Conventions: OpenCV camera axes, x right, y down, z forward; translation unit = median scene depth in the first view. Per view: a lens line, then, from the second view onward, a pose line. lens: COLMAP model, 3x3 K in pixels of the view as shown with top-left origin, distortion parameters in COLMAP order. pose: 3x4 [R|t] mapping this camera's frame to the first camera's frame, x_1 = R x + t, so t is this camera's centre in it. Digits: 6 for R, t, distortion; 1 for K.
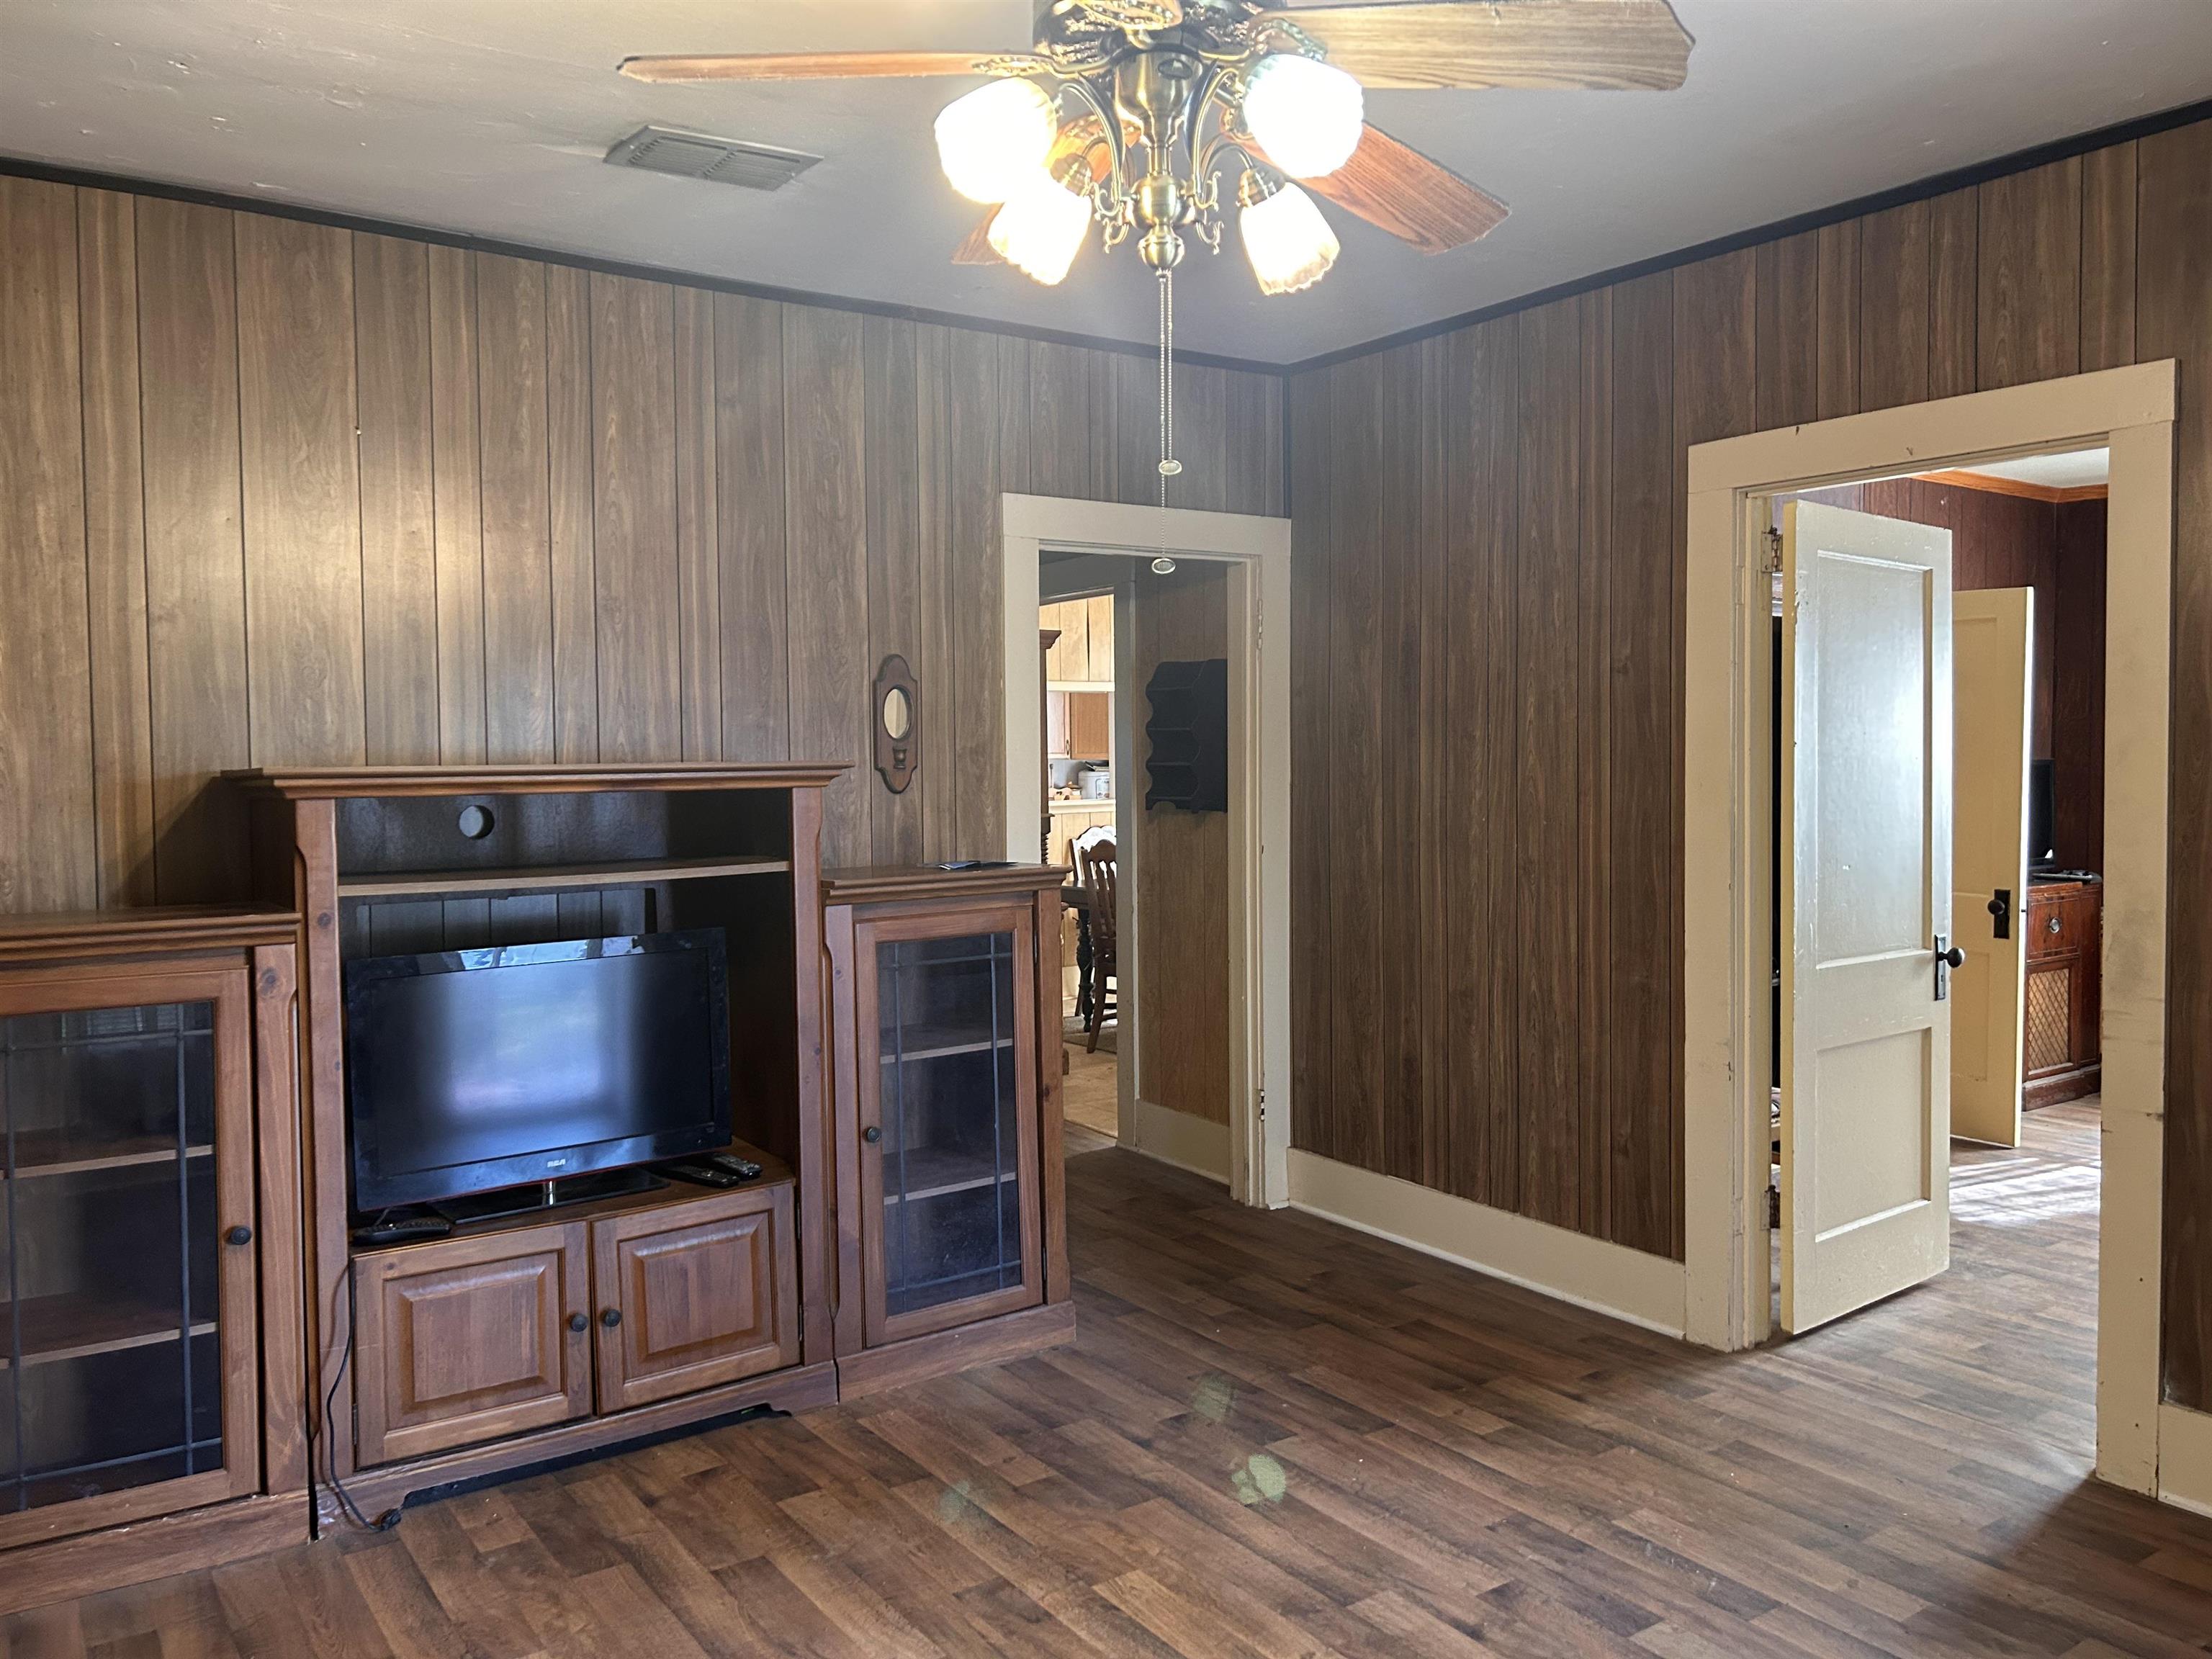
lens RADIAL K [[1684.1, 0, 1106.0], [0, 1684.1, 829.5], [0, 0, 1]] dist [0.162557, -0.003497]
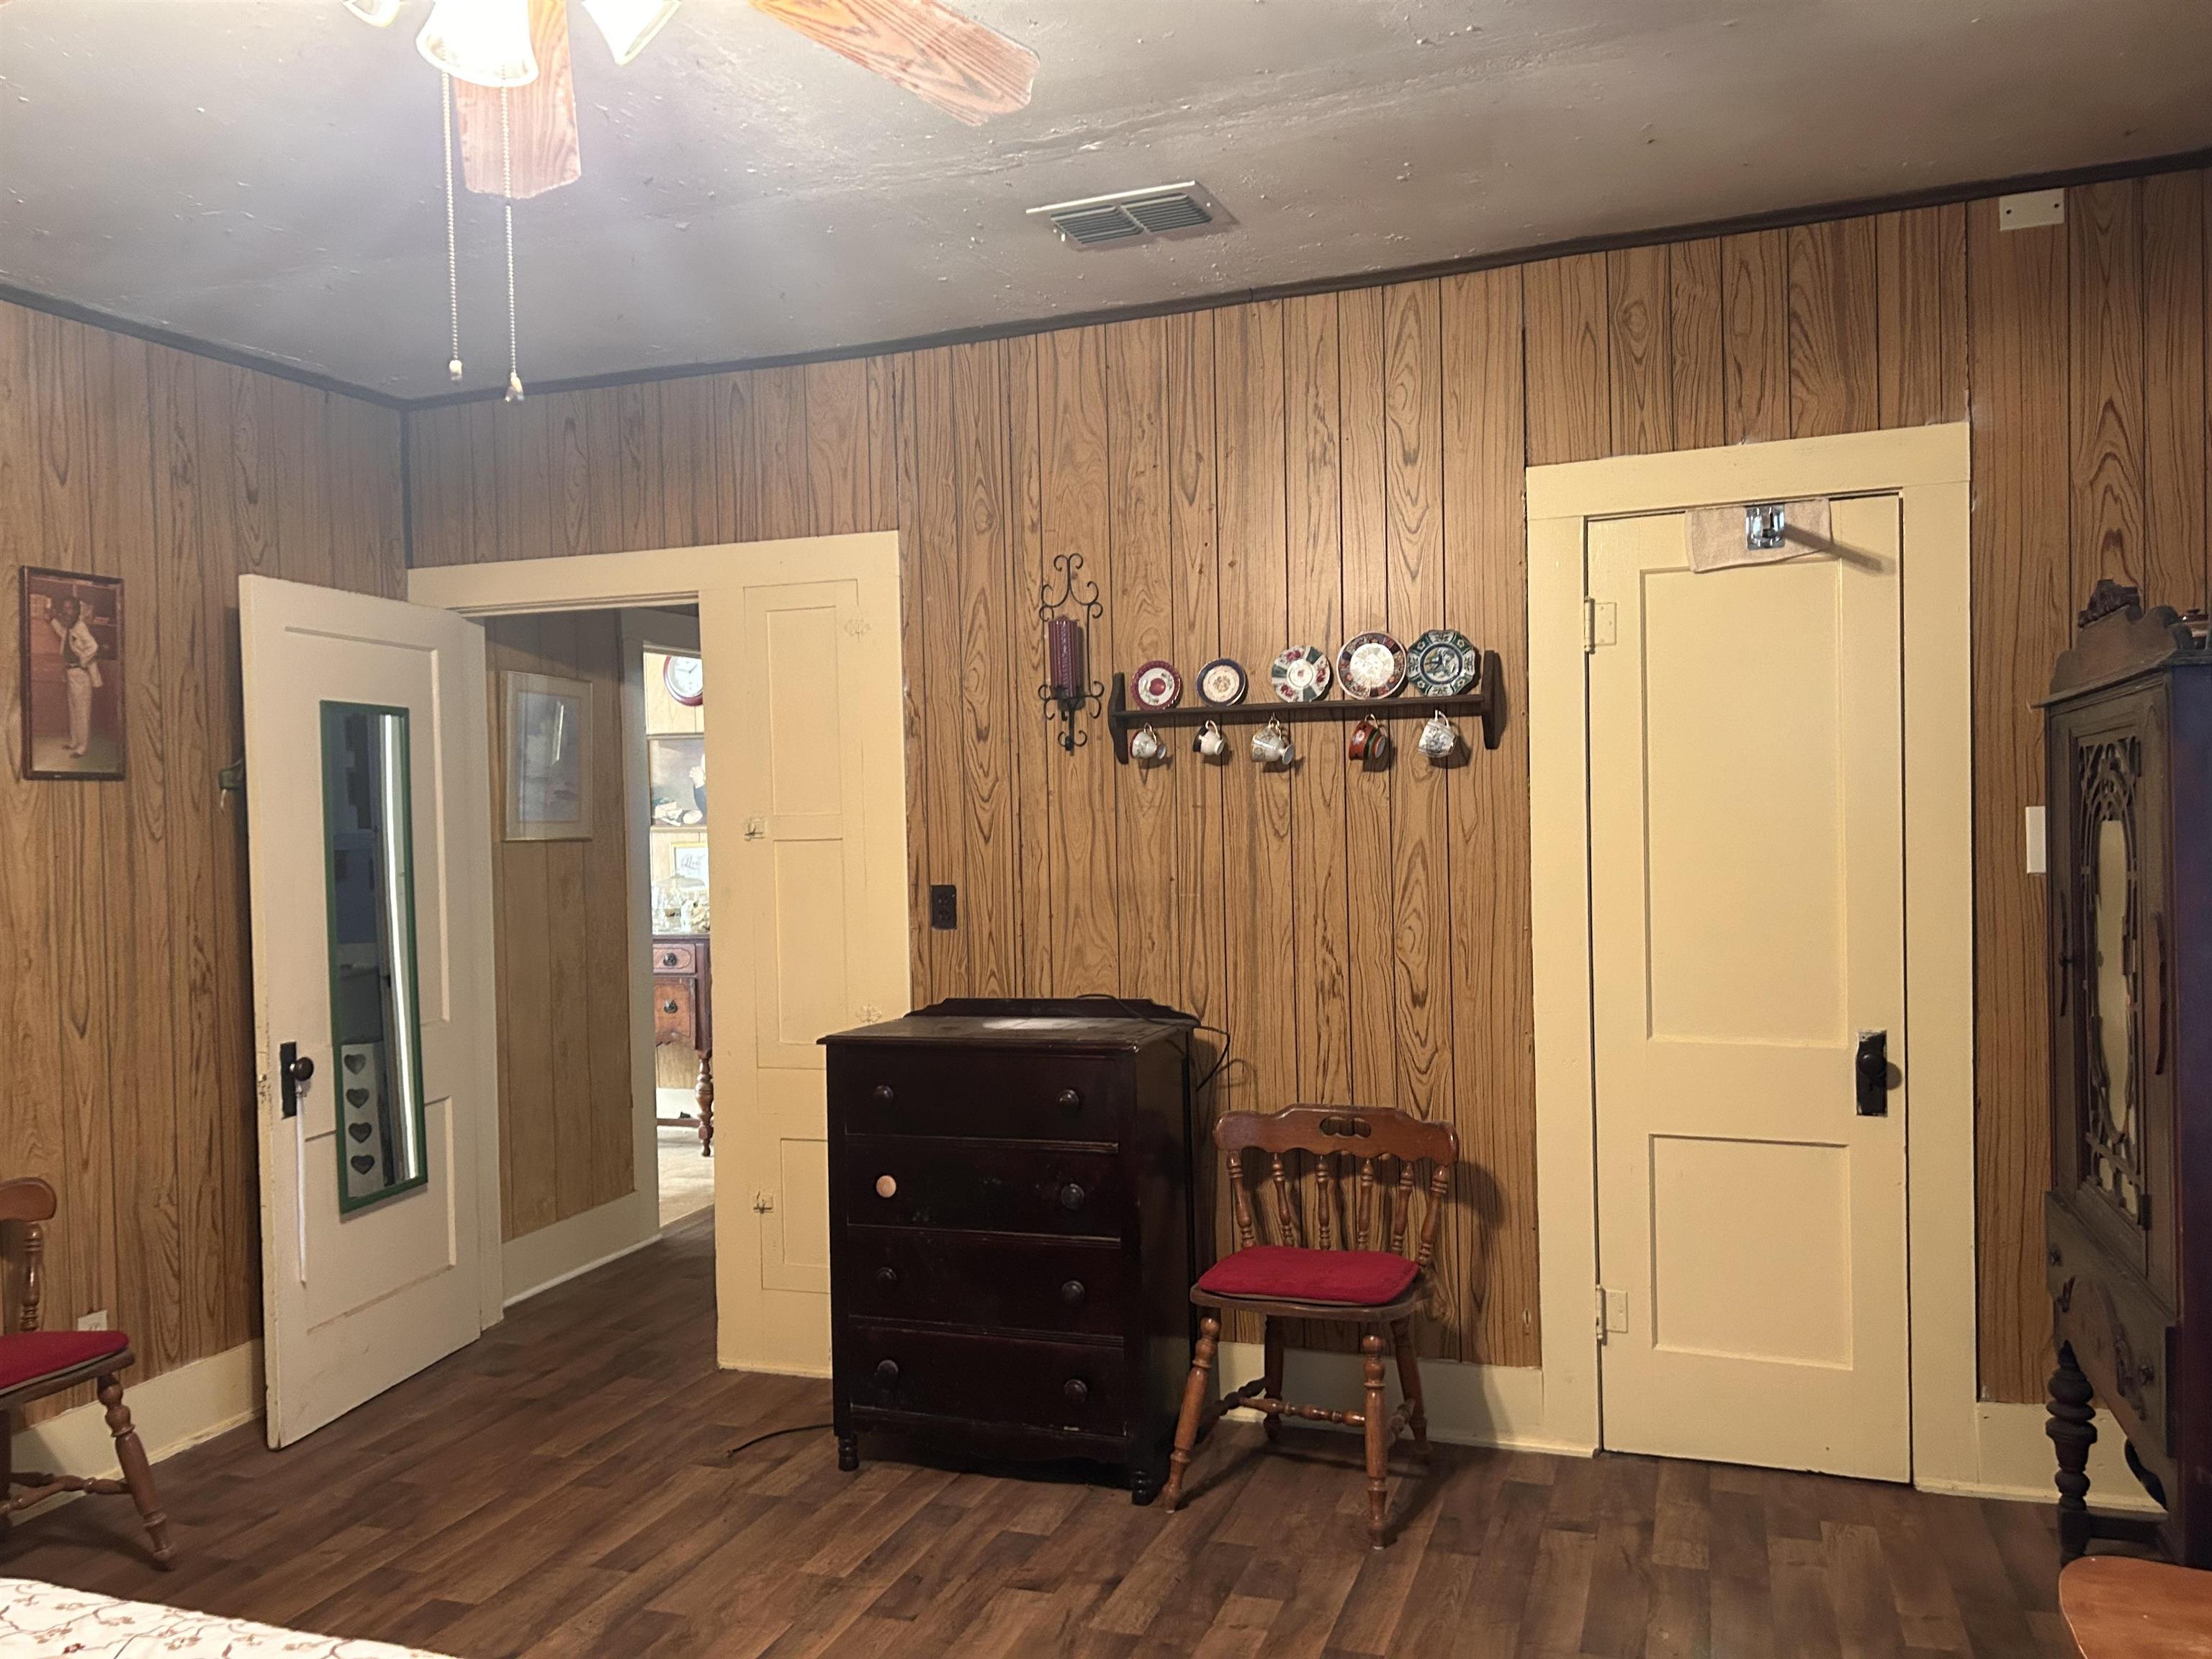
lens RADIAL K [[1684.1, 0, 1106.0], [0, 1684.1, 829.5], [0, 0, 1]] dist [0.162557, -0.003497]
pose [[-0.559443, 0.019095, 0.828649, -0.923226], [0.075842, 0.996720, 0.028234, -0.044422], [-0.825392, 0.078642, -0.559056, 1.313903]]
